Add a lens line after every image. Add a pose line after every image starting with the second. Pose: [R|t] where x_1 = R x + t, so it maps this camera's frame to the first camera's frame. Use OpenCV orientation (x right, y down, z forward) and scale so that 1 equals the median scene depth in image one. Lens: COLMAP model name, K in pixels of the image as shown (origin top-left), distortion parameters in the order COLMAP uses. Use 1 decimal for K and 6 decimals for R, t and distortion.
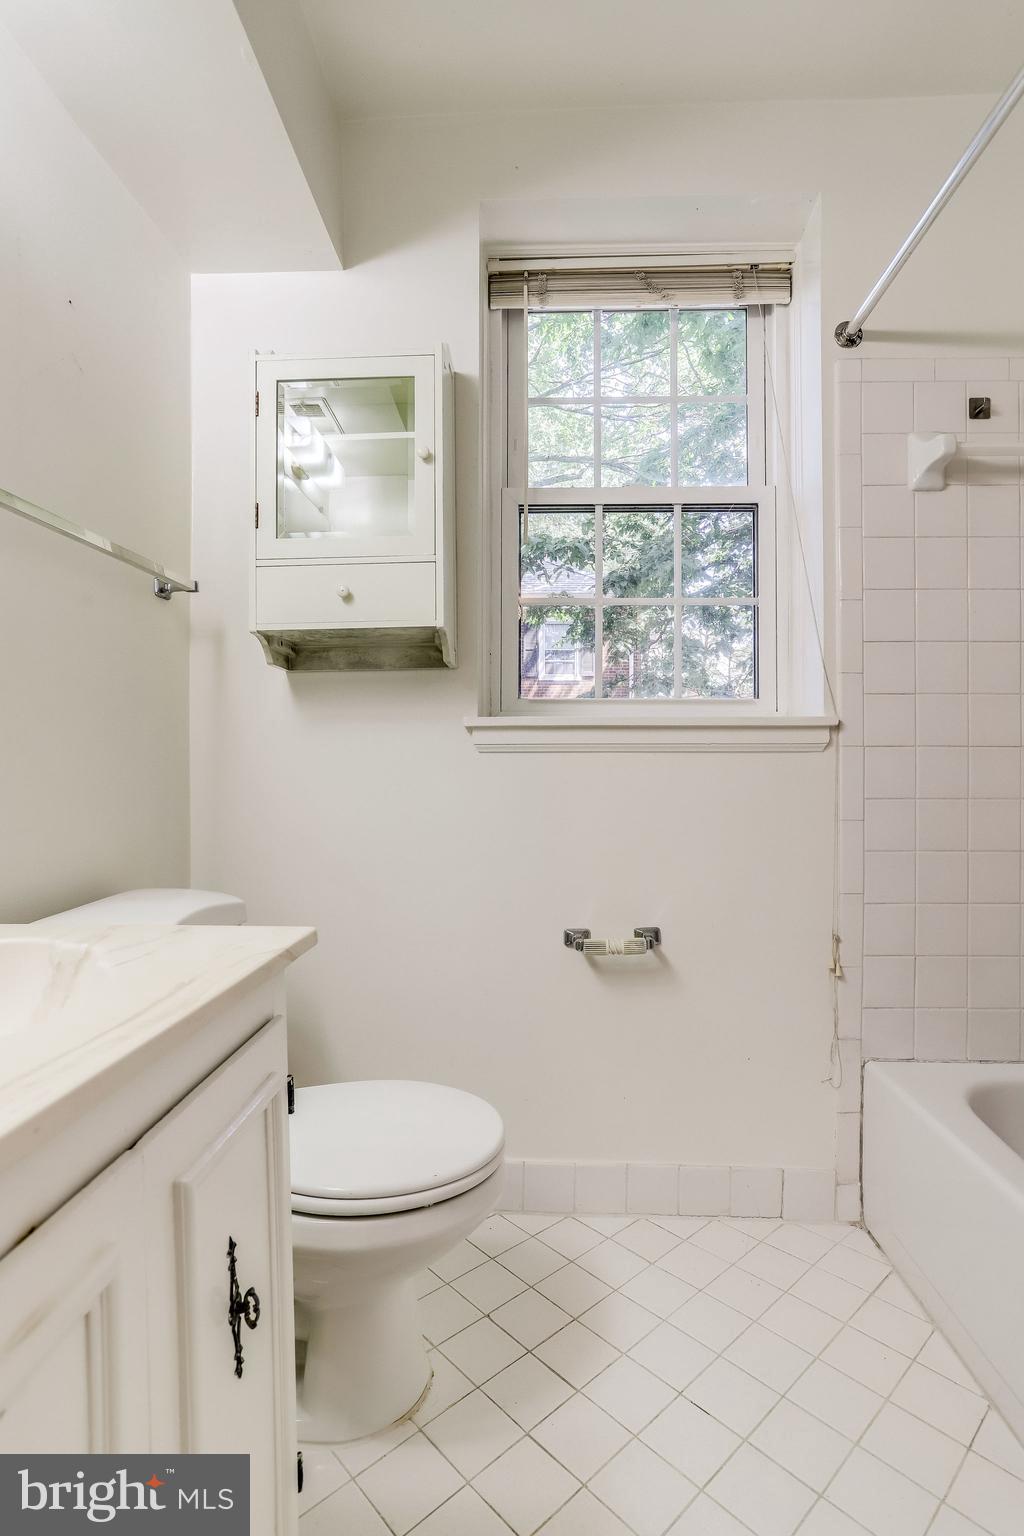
lens RADIAL K [[746.2, 0, 509.5], [0, 746.2, 786.4], [0, 0, 1]] dist [-0.050356, 0.025694]
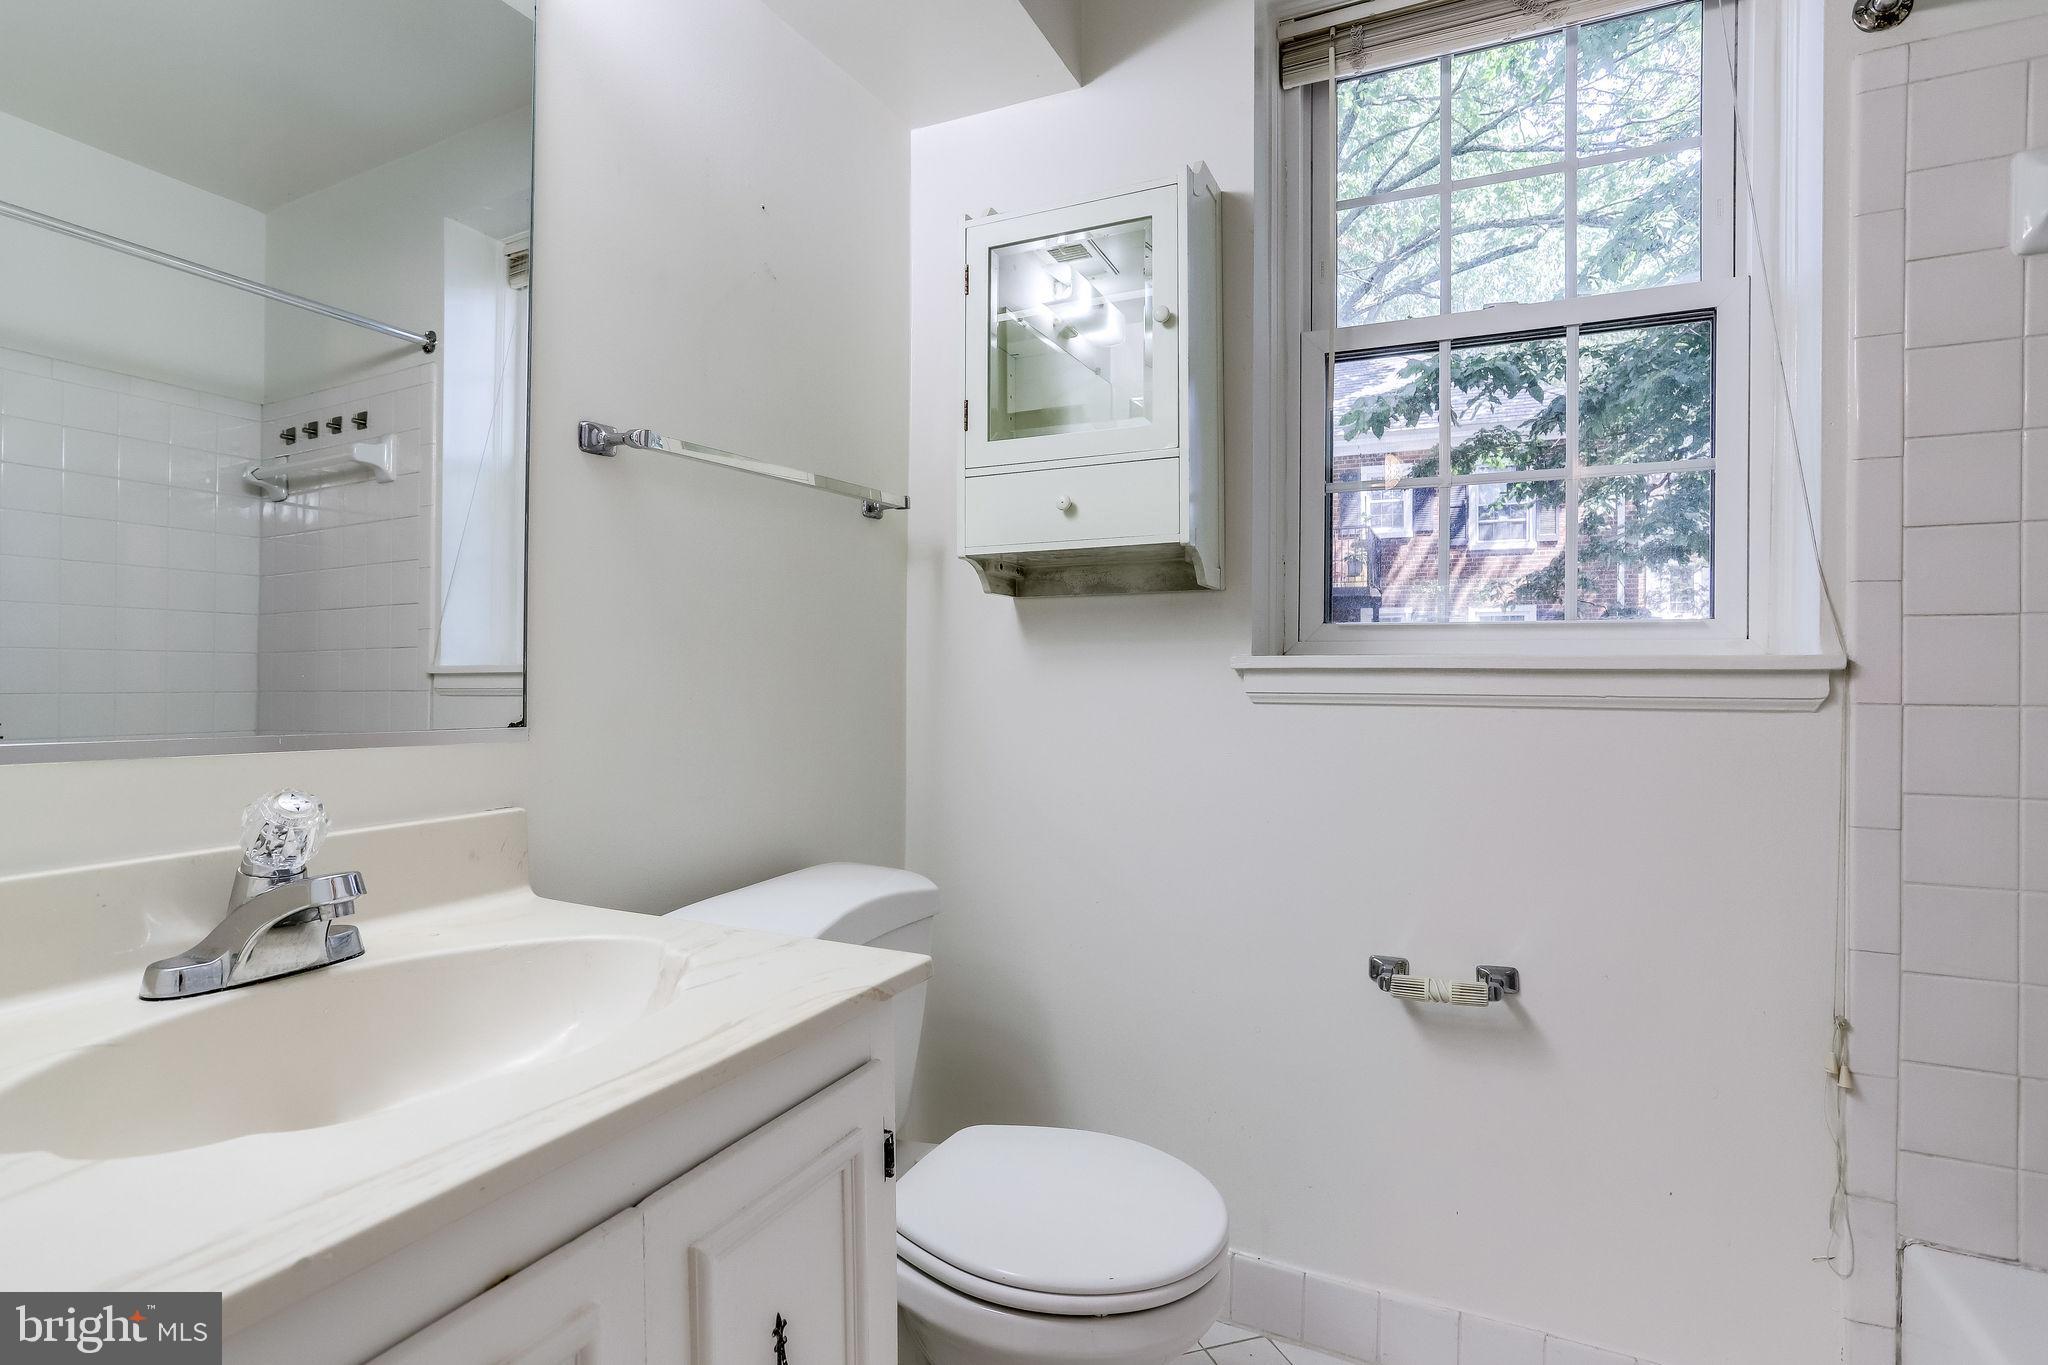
lens RADIAL K [[995.0, 0, 1020.7], [0, 995.0, 684.1], [0, 0, 1]] dist [-0.050356, 0.025694]
pose [[0.916917, 0.011300, -0.398918, 0.141630], [-0.013000, 0.999914, -0.001556, -0.059758], [0.398866, 0.006612, 0.916985, 0.007791]]
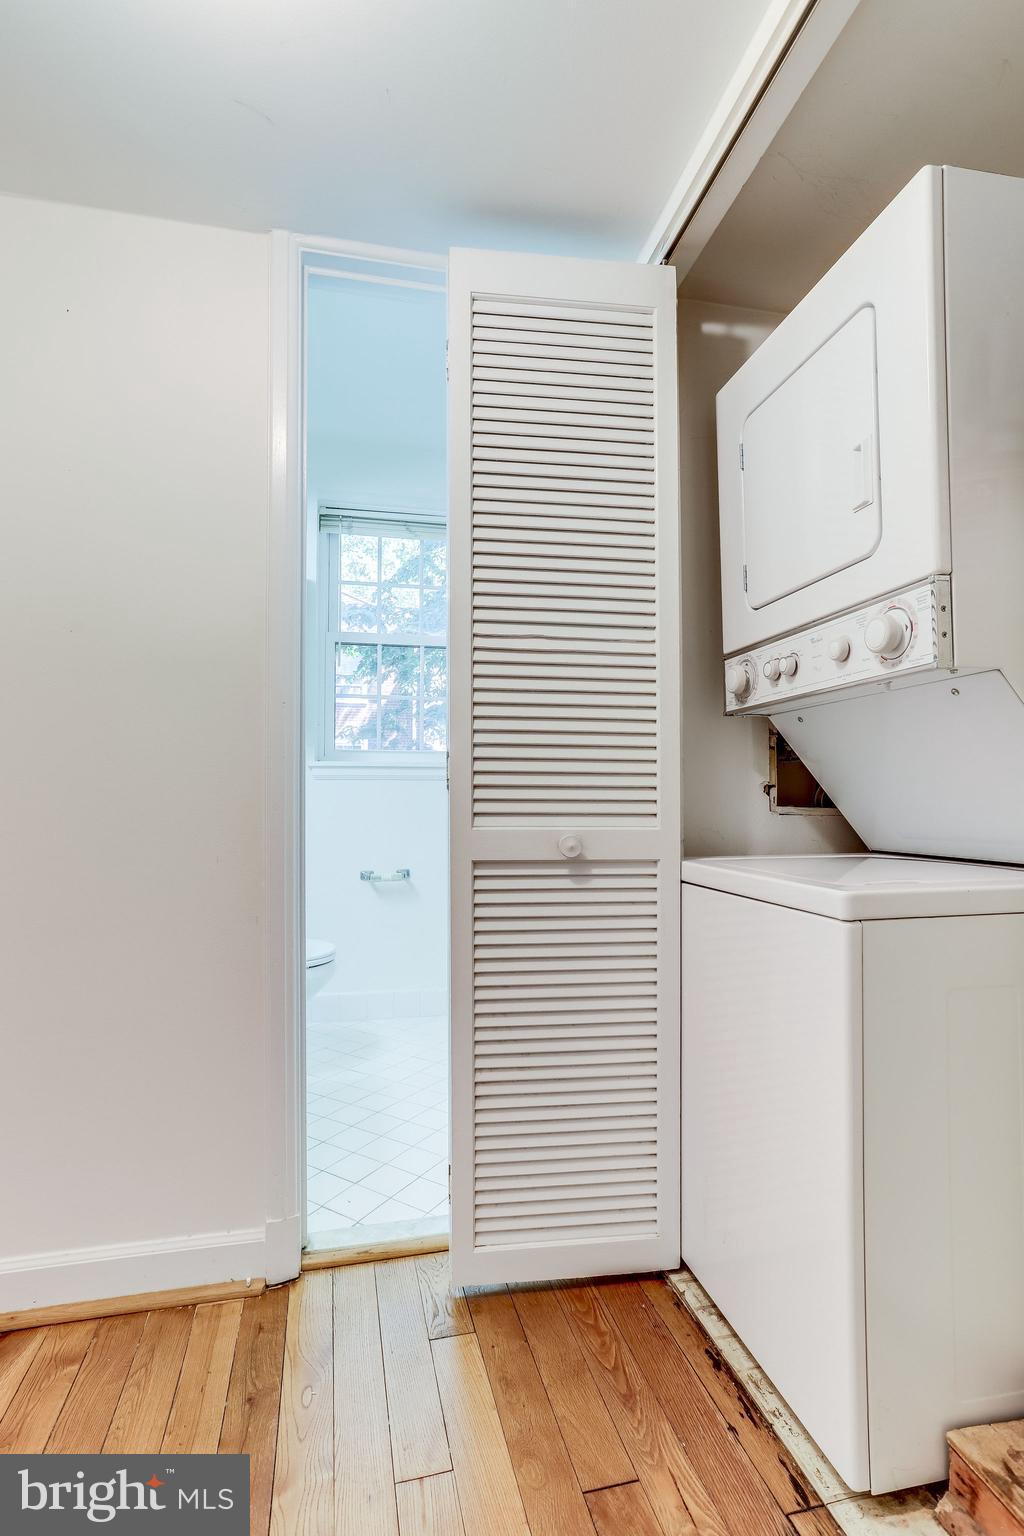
lens RADIAL K [[803.4, 0, 520.2], [0, 803.4, 788.4], [0, 0, 1]] dist [-0.042771, 0.017281]
pose [[0.960276, 0.002008, 0.279045, -0.109909], [0.001502, 0.999922, -0.012366, 0.004553], [-0.279048, 0.012294, 0.960199, -1.117970]]
